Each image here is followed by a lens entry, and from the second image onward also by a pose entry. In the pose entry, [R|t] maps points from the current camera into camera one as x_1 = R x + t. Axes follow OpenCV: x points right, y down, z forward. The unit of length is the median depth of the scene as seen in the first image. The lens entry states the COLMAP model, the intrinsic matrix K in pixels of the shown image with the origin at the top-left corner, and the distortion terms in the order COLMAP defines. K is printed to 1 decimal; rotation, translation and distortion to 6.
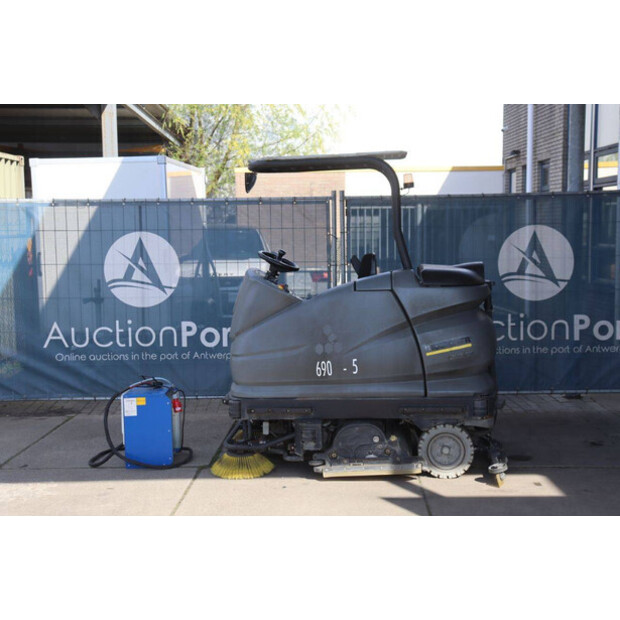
lens RADIAL K [[993.8, 0, 310.0], [0, 993.8, 310.0], [0, 0, 1]] dist [0.155639, -0.016873]
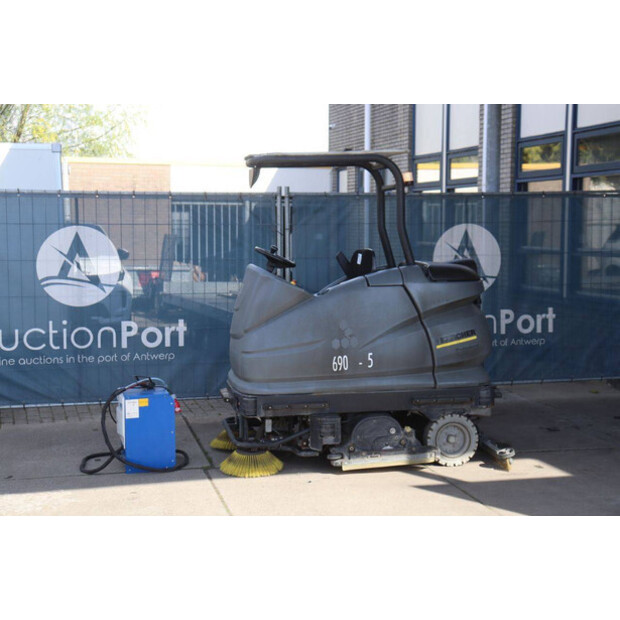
lens RADIAL K [[1061.4, 0, 310.0], [0, 1061.4, 310.0], [0, 0, 1]] dist [0.180011, -0.021414]
pose [[0.966681, -0.010616, 0.255763, -0.289808], [0.011459, 0.999933, -0.001807, 0.006456], [-0.255726, 0.004677, 0.966738, -0.035525]]
